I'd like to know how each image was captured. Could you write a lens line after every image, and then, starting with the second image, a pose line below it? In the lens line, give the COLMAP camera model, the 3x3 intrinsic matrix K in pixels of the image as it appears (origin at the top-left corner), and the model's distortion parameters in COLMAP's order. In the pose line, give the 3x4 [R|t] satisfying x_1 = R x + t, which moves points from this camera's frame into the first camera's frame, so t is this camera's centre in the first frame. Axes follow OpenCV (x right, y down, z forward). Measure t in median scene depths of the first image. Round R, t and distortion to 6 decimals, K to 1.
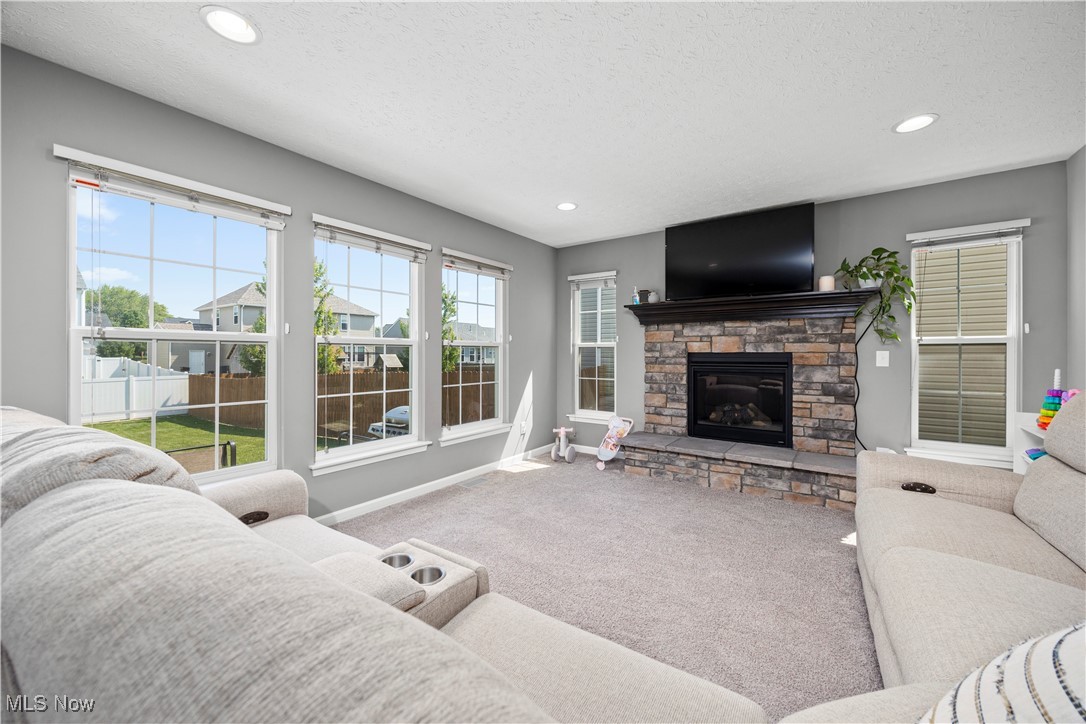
lens RADIAL K [[414.9, 0, 546.8], [0, 414.9, 356.1], [0, 0, 1]] dist [-0.000552, -0.000037]
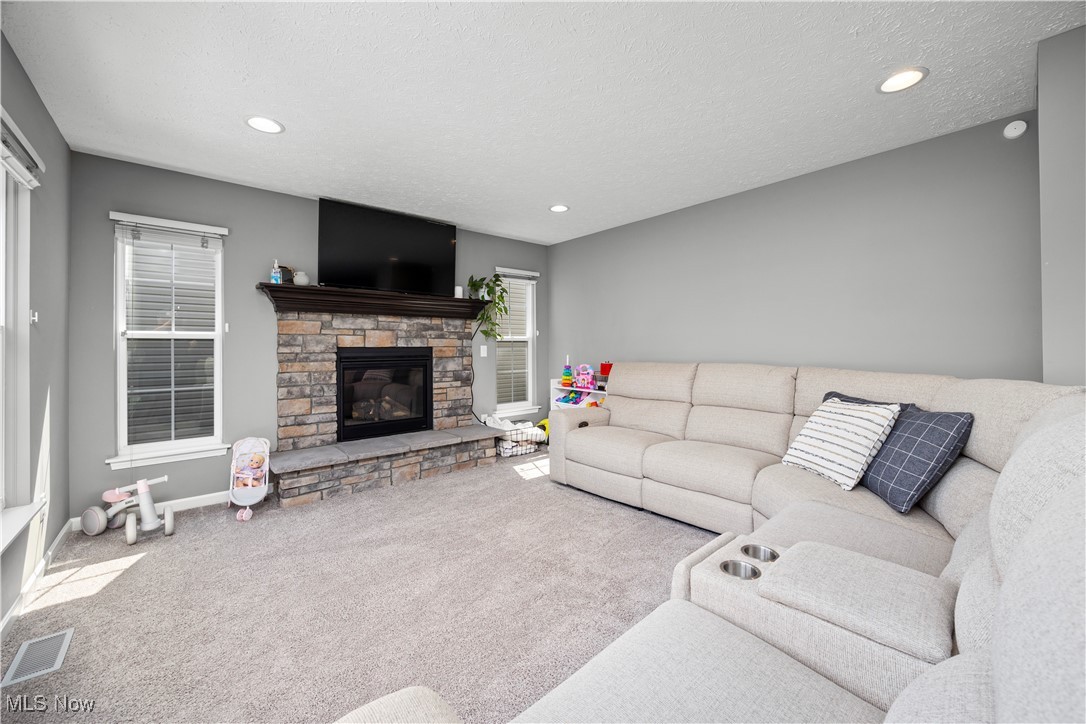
lens RADIAL K [[423.9, 0, 542.7], [0, 423.9, 345.6], [0, 0, 1]] dist [0.000049, 0.000018]
pose [[0.250957, -0.000492, 0.967998, -0.463311], [0.009941, 0.999948, -0.002068, -0.006255], [-0.967947, 0.010142, 0.250949, 0.388181]]
